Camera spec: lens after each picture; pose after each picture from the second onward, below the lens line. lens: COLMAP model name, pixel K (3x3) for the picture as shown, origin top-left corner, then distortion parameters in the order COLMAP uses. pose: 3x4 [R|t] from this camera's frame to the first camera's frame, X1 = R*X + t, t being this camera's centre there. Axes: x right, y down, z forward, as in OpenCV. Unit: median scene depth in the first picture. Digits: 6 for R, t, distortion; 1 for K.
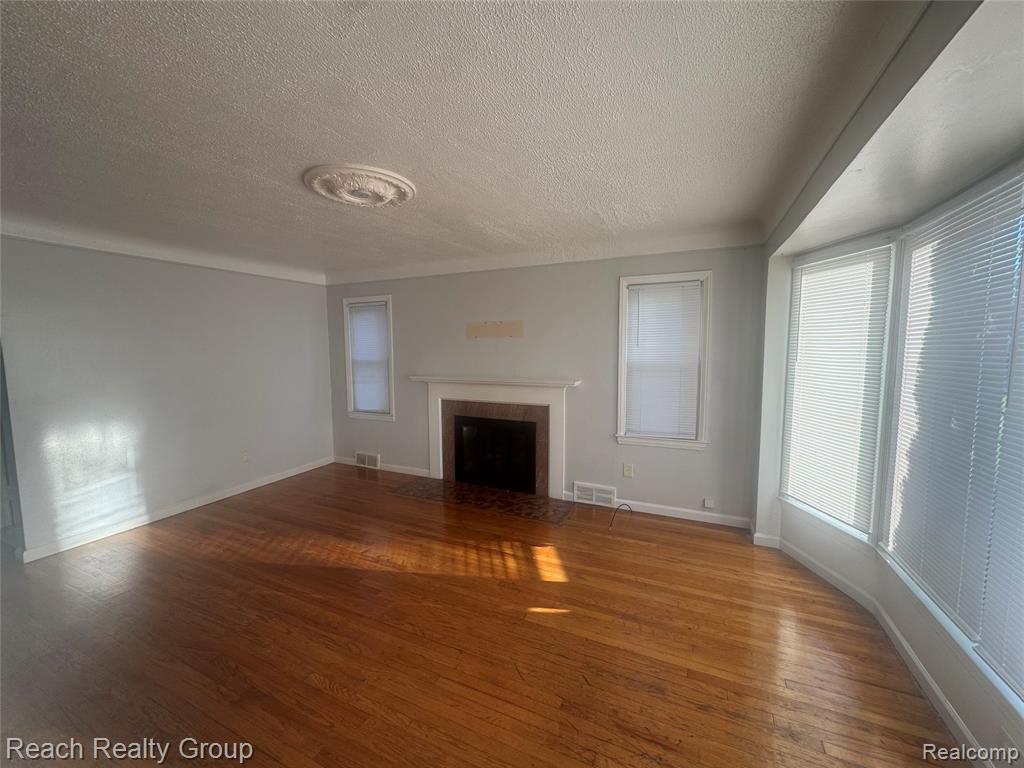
lens RADIAL K [[407.2, 0, 510.5], [0, 407.2, 386.9], [0, 0, 1]] dist [0.001655, 0.000027]
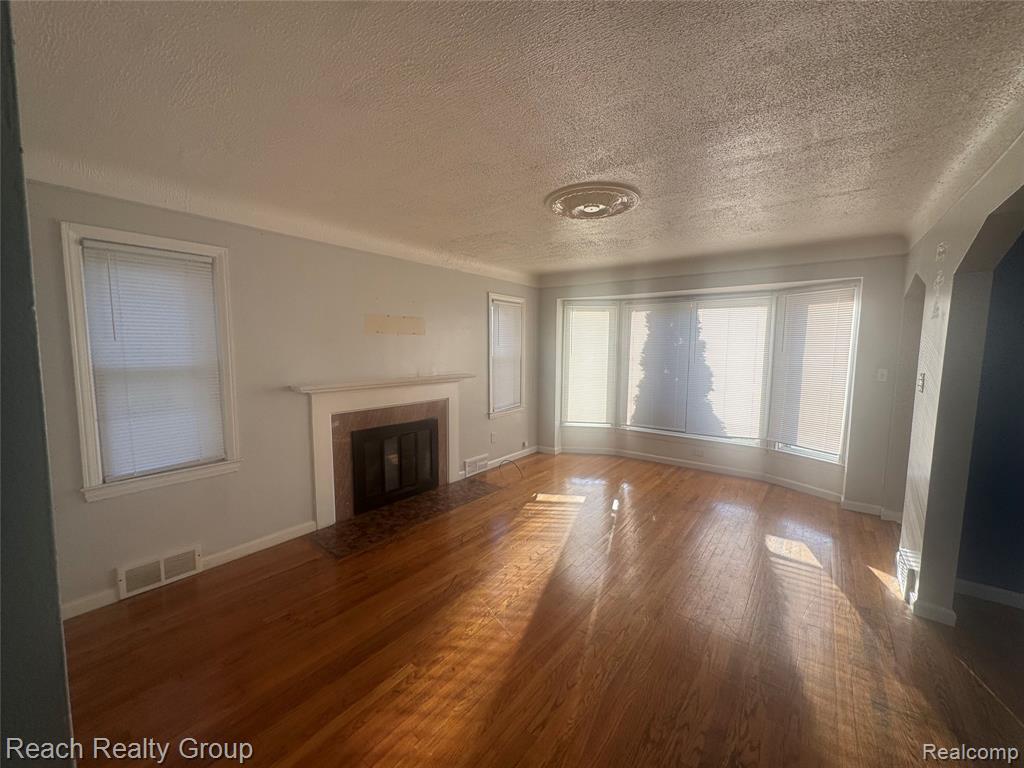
lens RADIAL K [[407.2, 0, 512.8], [0, 407.2, 383.4], [0, 0, 1]] dist [0.001655, 0.000027]
pose [[0.212697, -0.083247, 0.973566, -0.900676], [0.085849, 0.994103, 0.066248, -0.050862], [-0.973340, 0.069488, 0.218590, 0.580353]]
